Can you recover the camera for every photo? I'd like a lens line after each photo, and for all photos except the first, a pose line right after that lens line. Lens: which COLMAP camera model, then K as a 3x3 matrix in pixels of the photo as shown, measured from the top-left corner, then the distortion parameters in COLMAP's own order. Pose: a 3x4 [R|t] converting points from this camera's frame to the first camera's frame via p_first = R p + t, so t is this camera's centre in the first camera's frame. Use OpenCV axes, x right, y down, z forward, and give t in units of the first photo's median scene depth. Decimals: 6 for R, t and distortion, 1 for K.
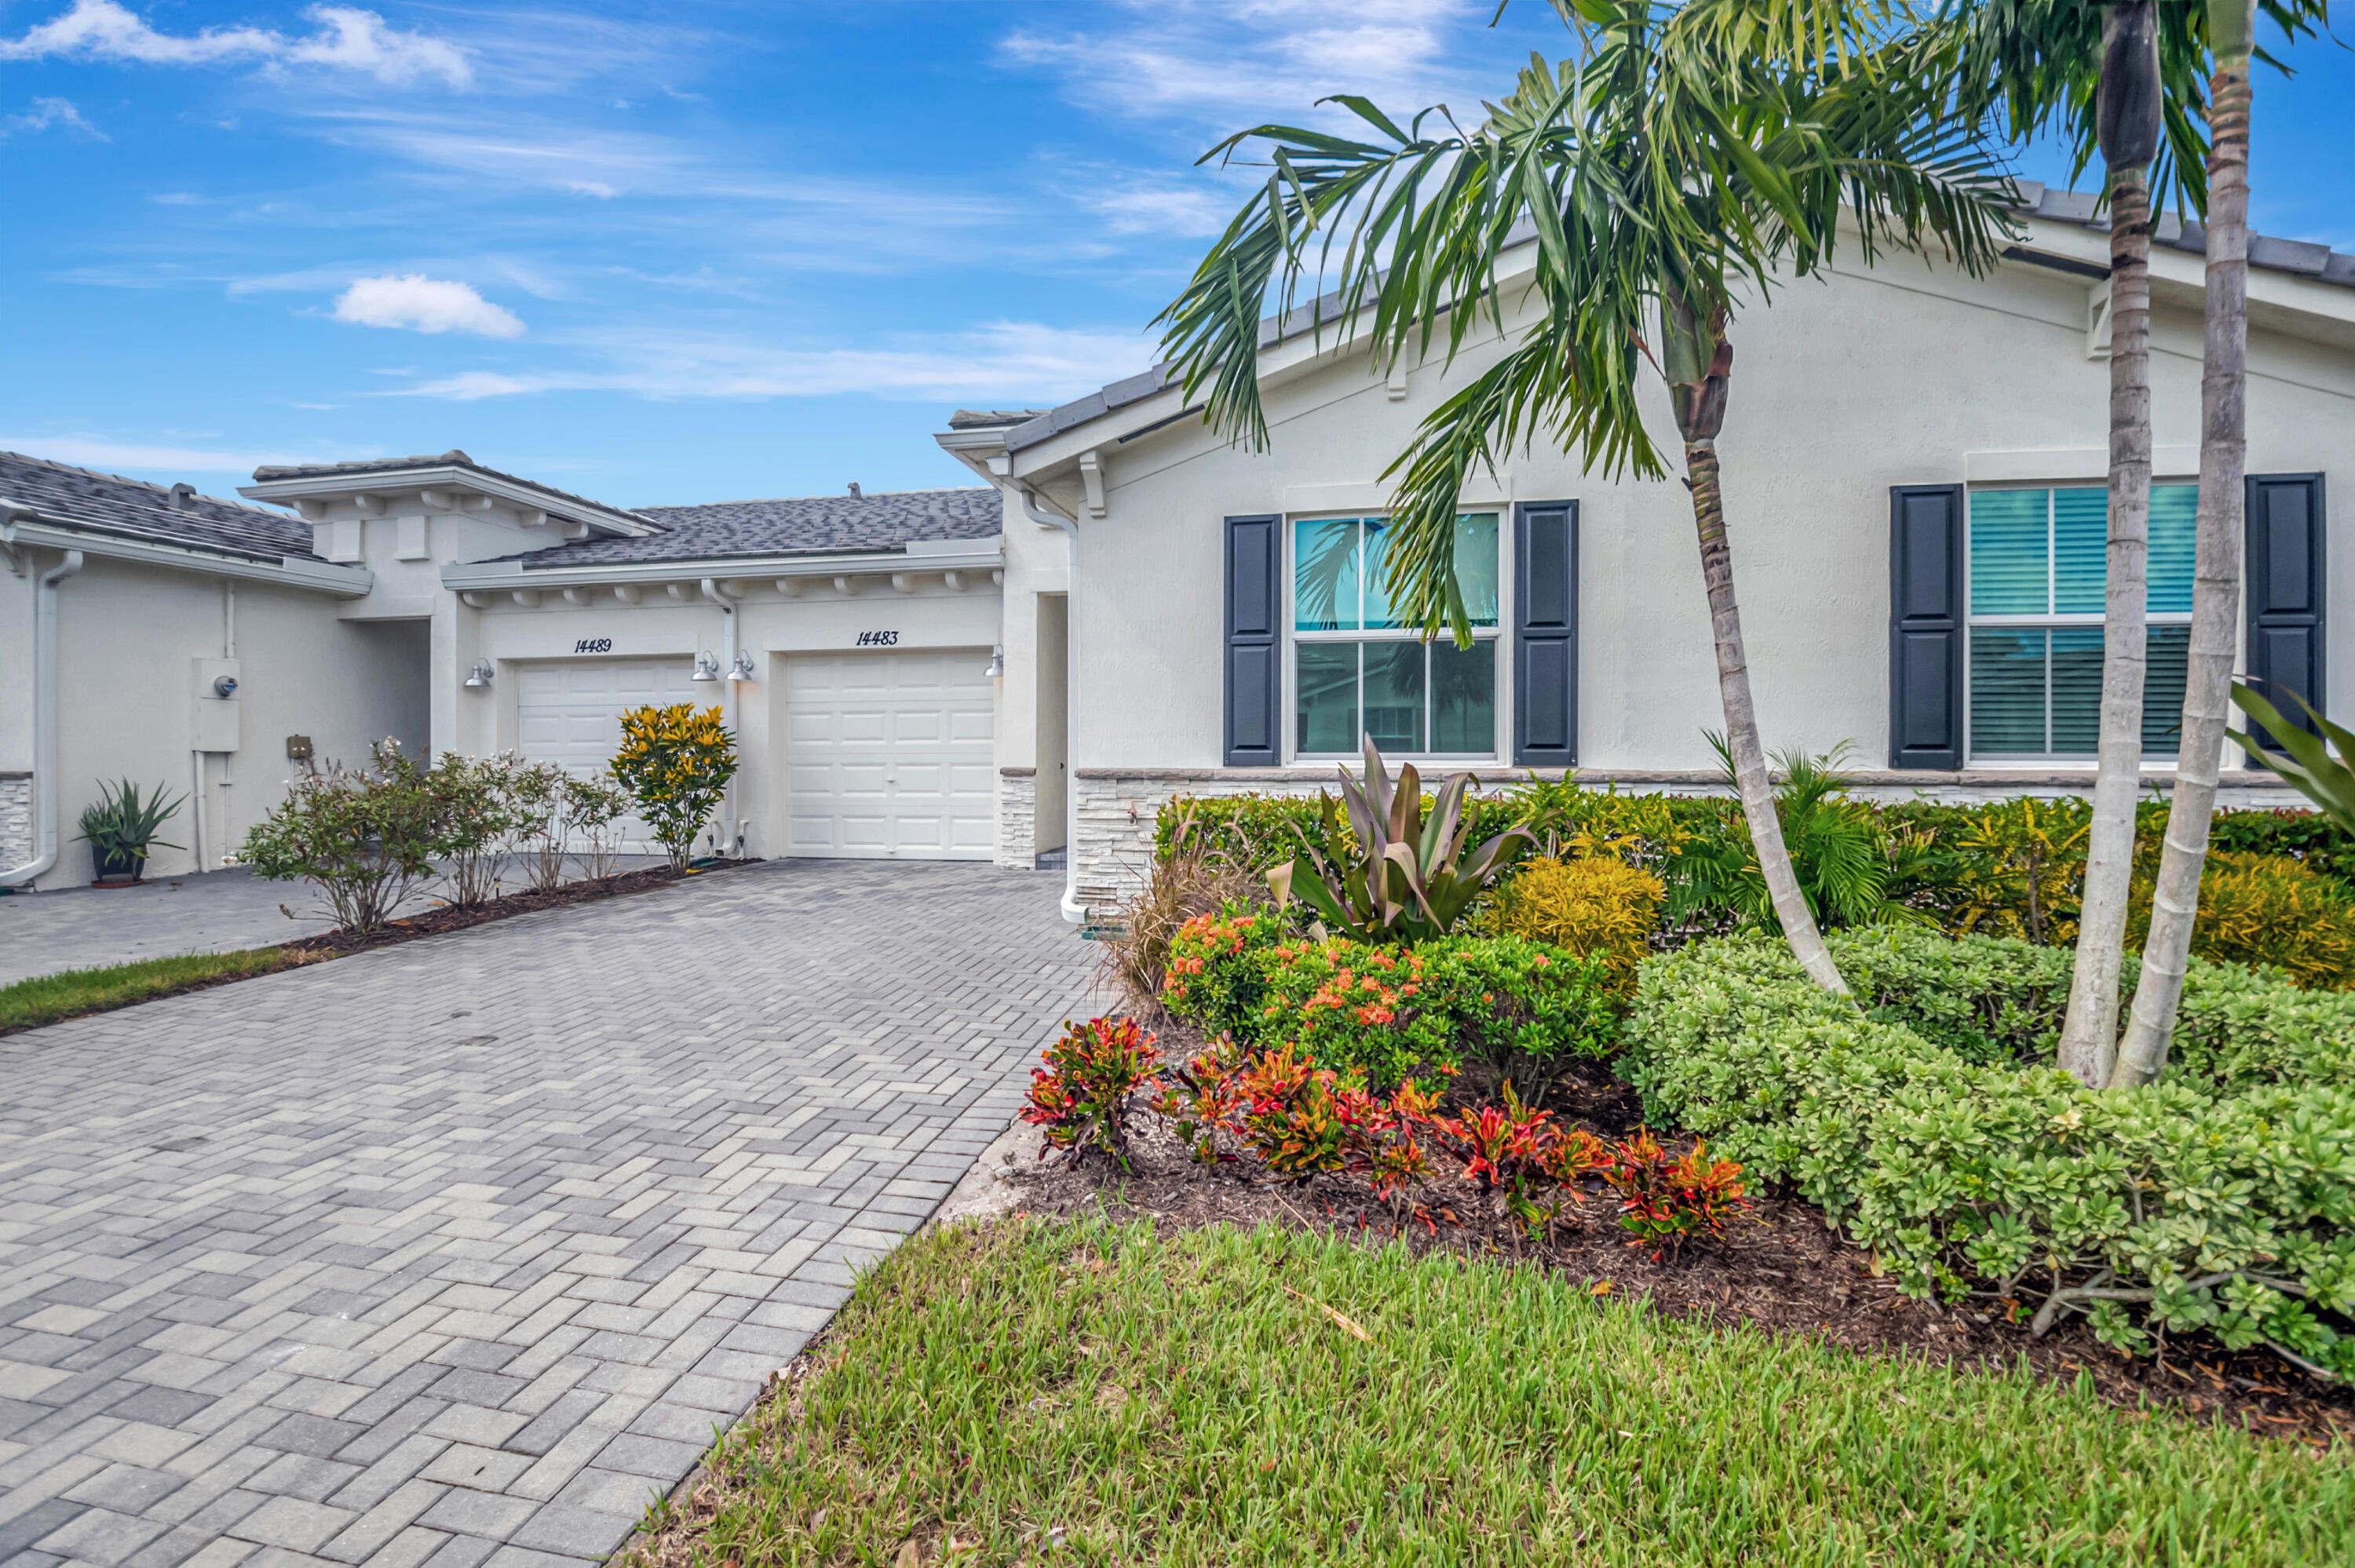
lens RADIAL K [[1036.0, 0, 1173.8], [0, 1036.0, 759.5], [0, 0, 1]] dist [-0.014980, -0.000729]
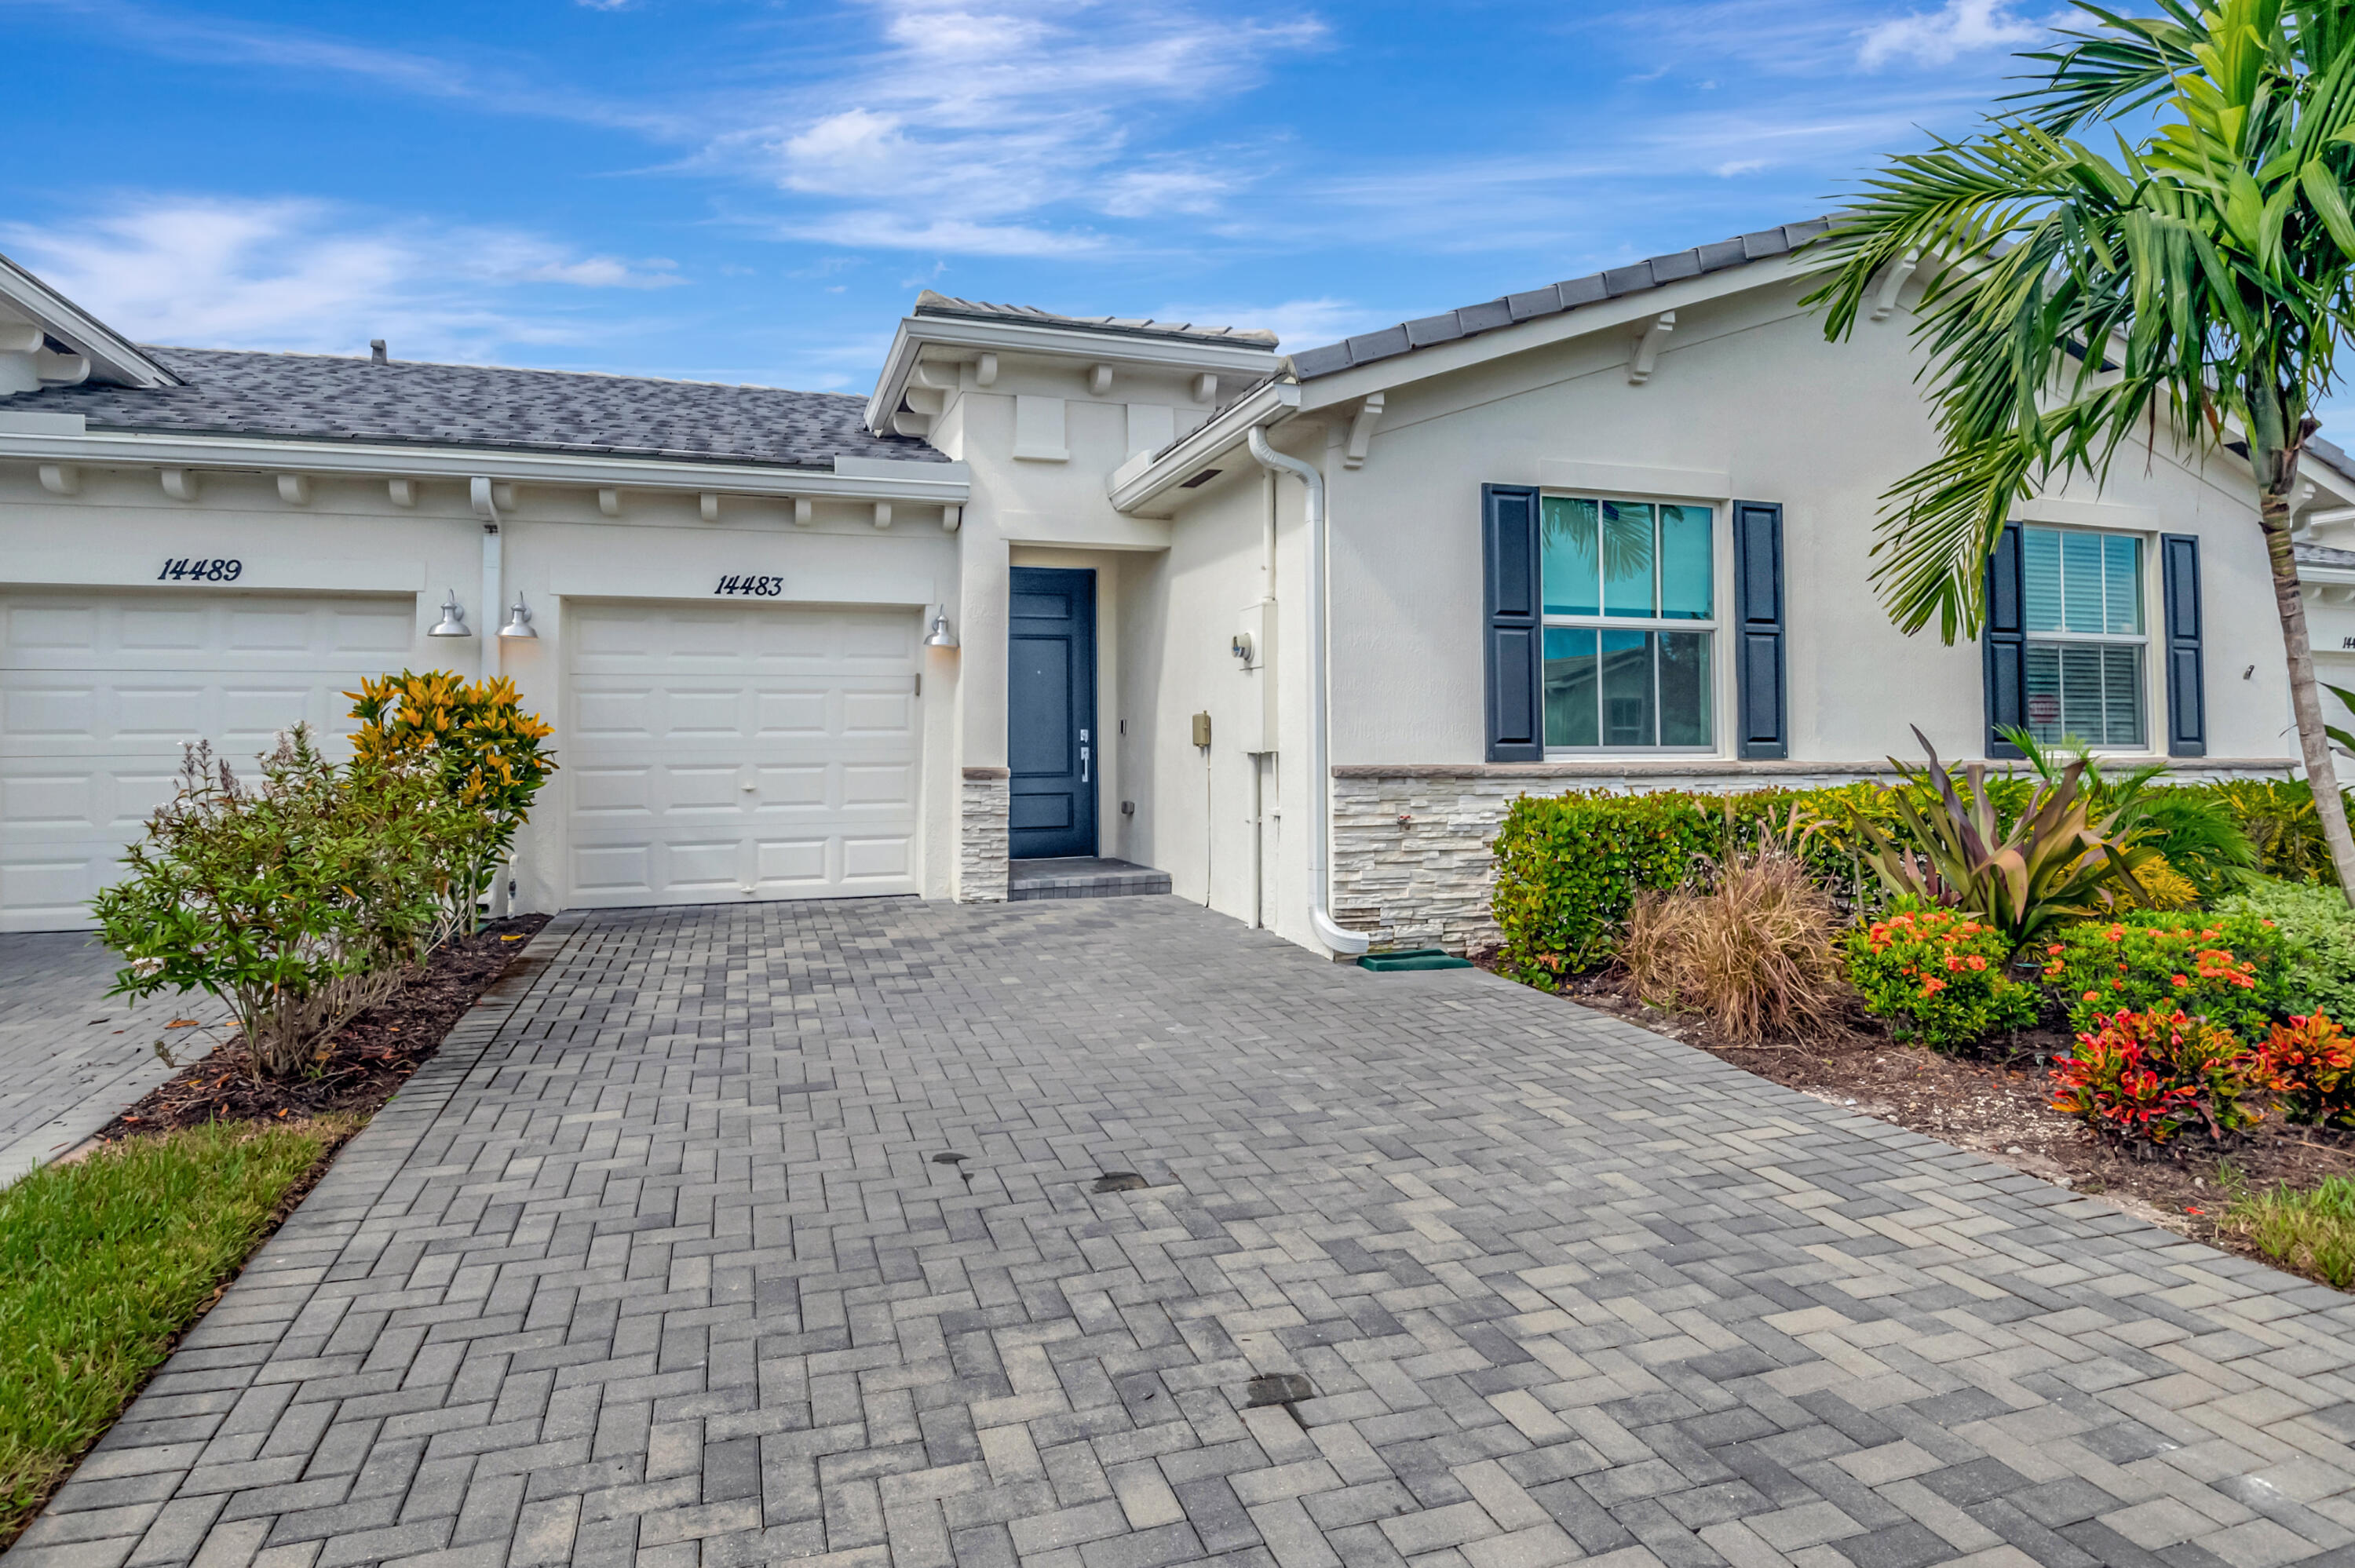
lens RADIAL K [[1263.8, 0, 1175.0], [0, 1263.8, 713.3], [0, 0, 1]] dist [-0.016296, -0.000318]
pose [[0.874800, 0.009709, 0.484387, -0.480264], [0.006364, 0.999483, -0.031527, -0.002007], [-0.484443, 0.030663, 0.874286, 0.120976]]
